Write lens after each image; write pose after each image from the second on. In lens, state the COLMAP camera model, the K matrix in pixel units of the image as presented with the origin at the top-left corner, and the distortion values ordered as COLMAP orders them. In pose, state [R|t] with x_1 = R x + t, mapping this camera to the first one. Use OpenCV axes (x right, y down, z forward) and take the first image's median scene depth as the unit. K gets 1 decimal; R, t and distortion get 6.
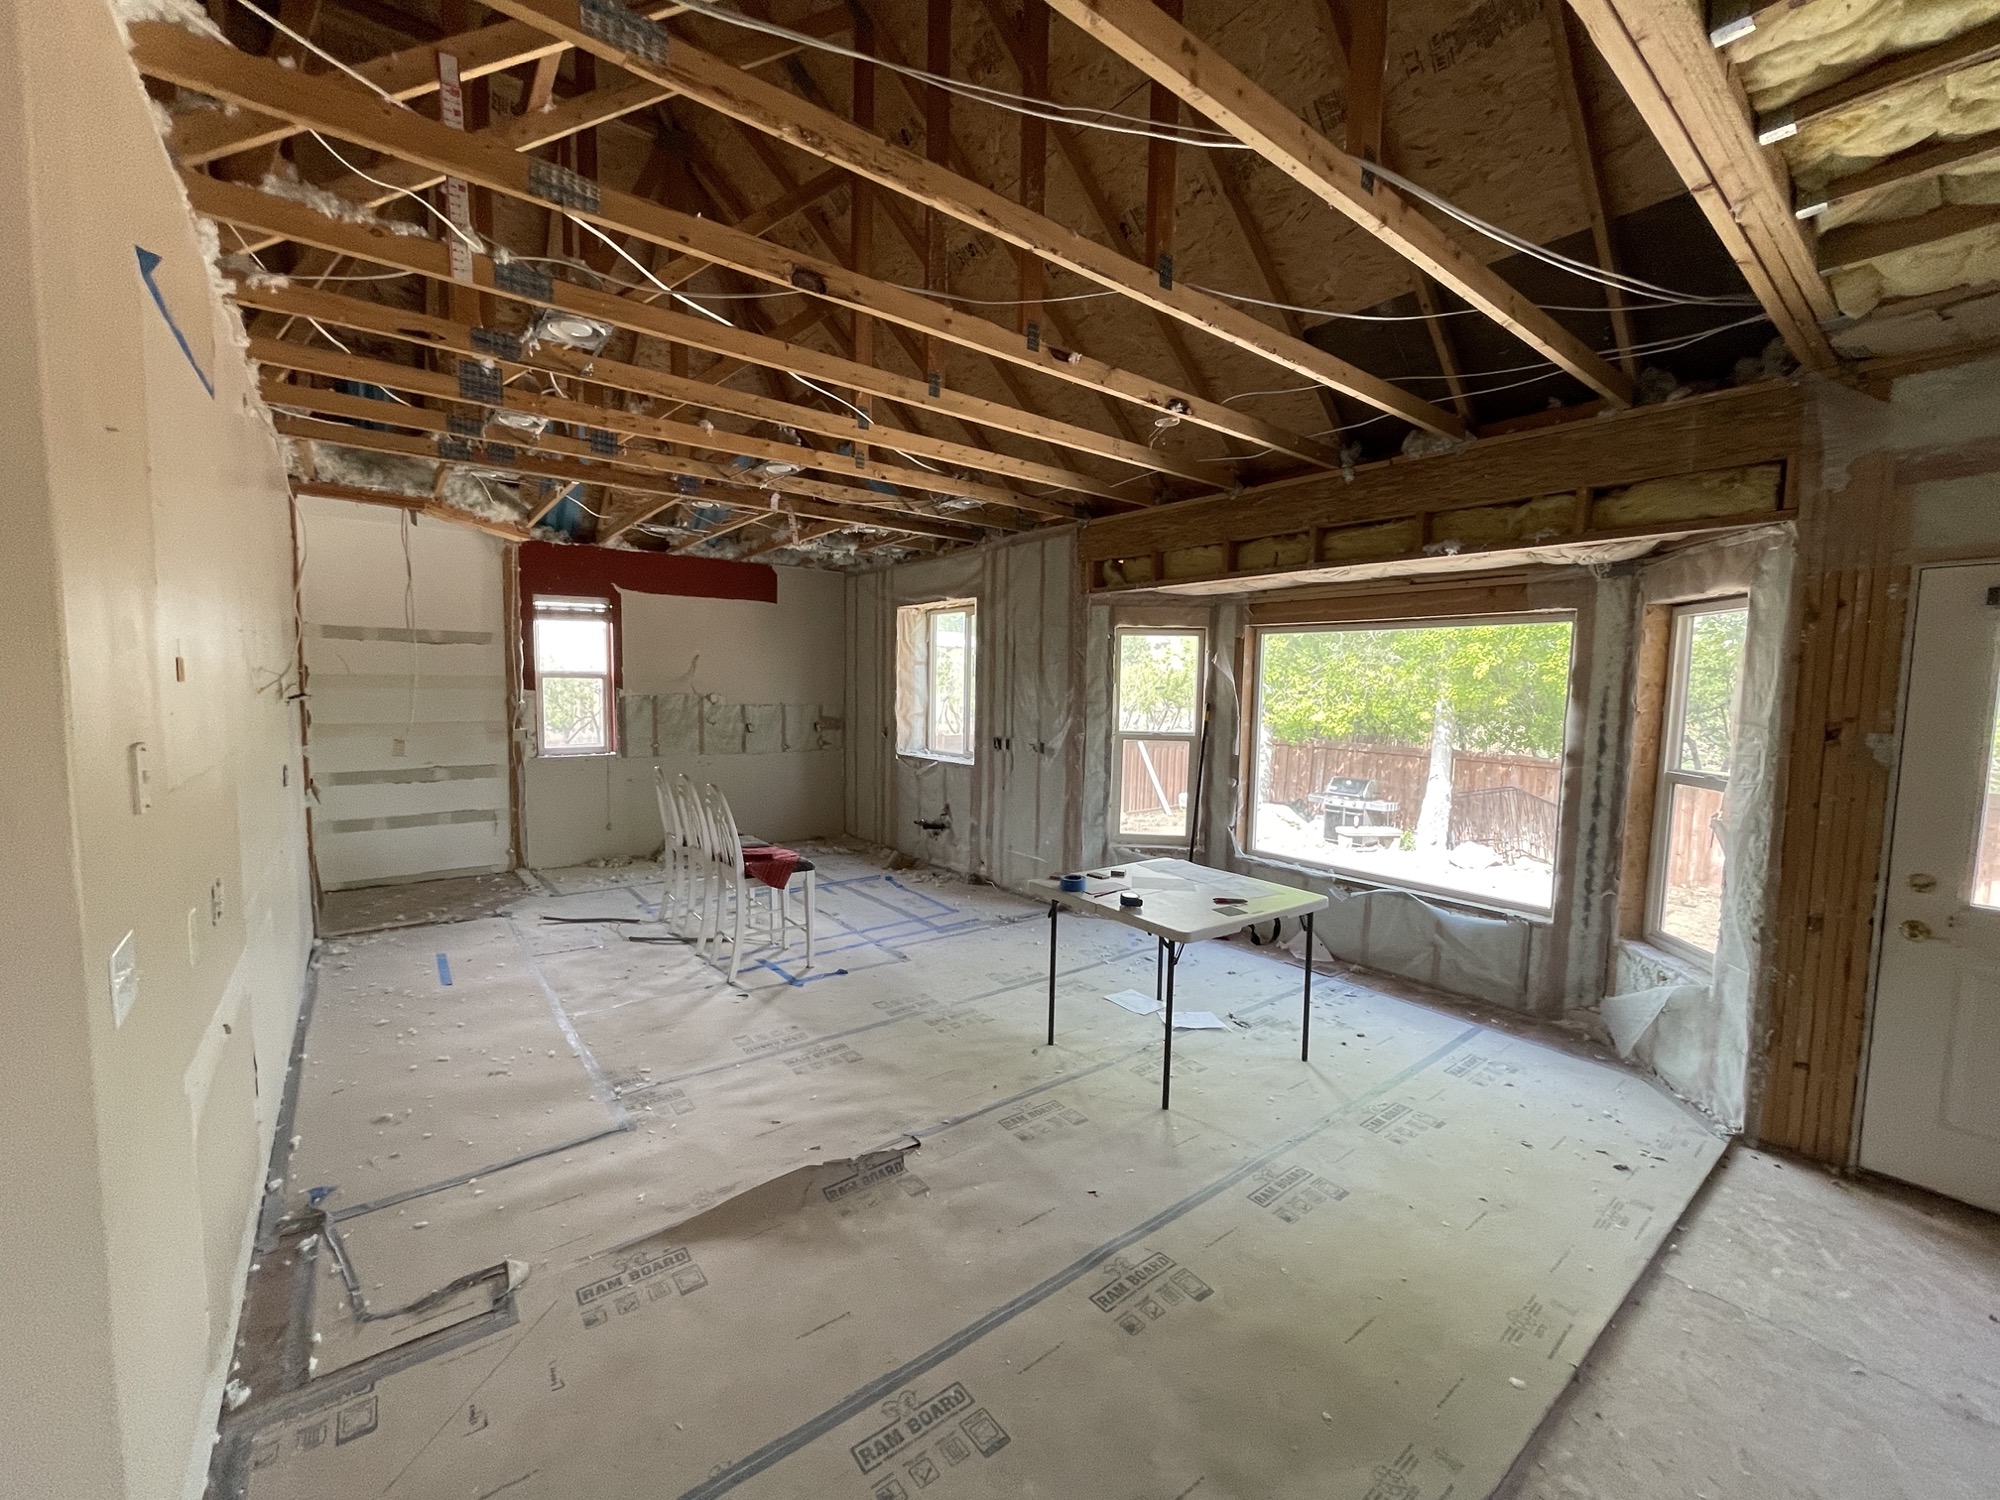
lens RADIAL K [[803.0, 0, 995.6], [0, 803.0, 750.7], [0, 0, 1]] dist [-0.002341, -0.000270]
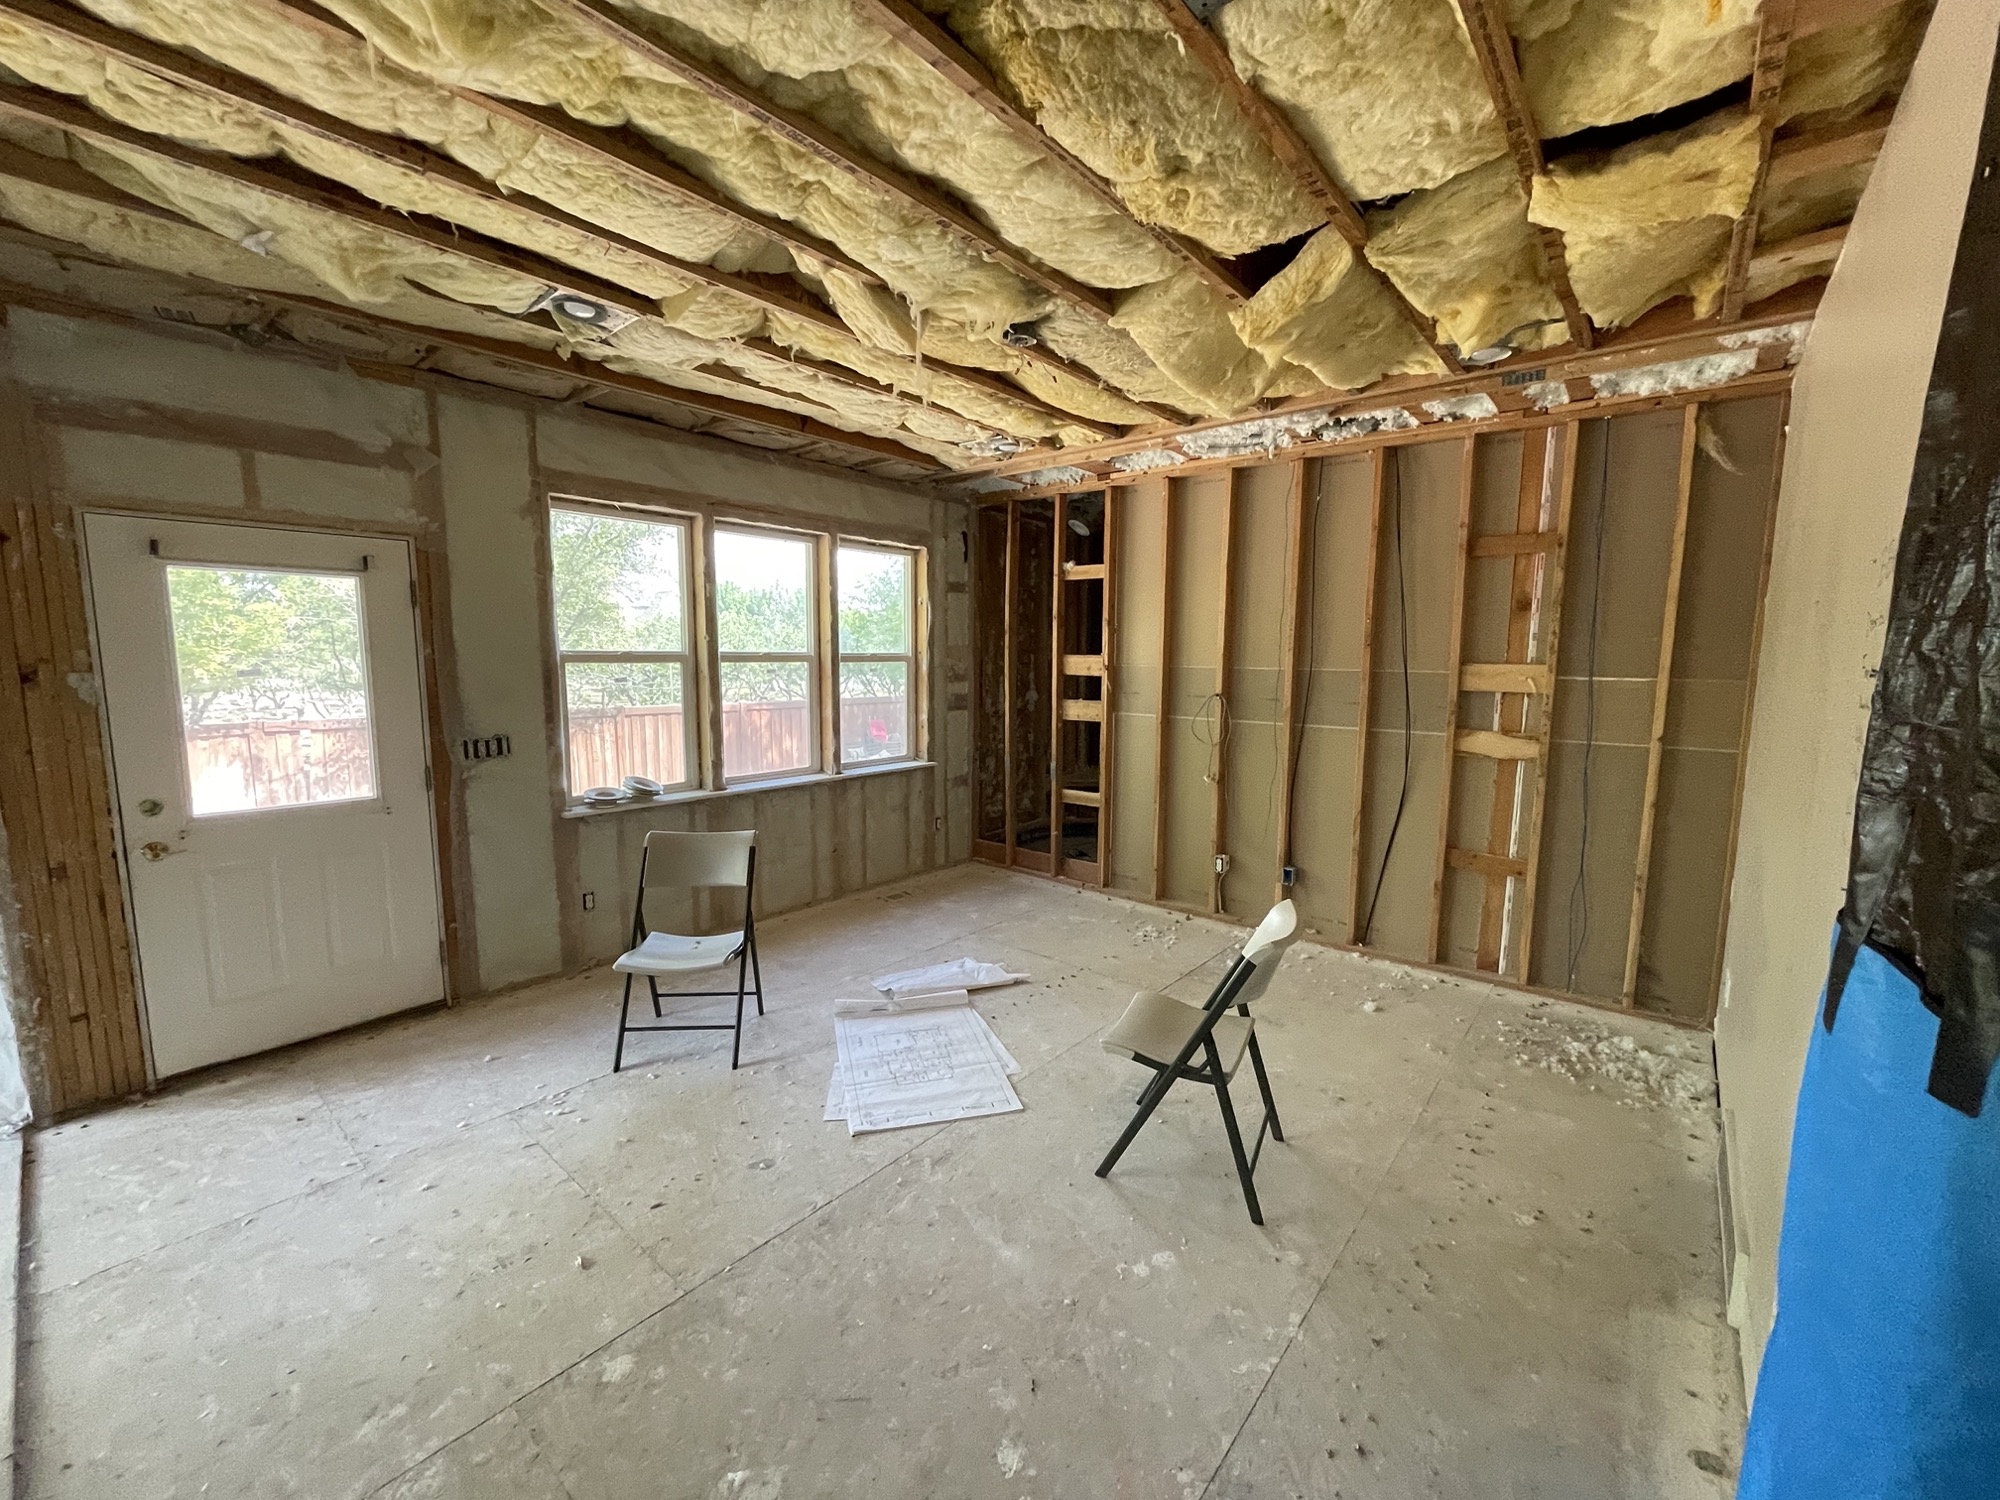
lens RADIAL K [[803.0, 0, 996.1], [0, 803.0, 748.7], [0, 0, 1]] dist [-0.002341, -0.000270]
pose [[-0.202136, -0.137953, 0.969593, -0.124460], [0.070649, 0.985396, 0.154930, -0.001573], [-0.976806, 0.099818, -0.189437, 0.066023]]
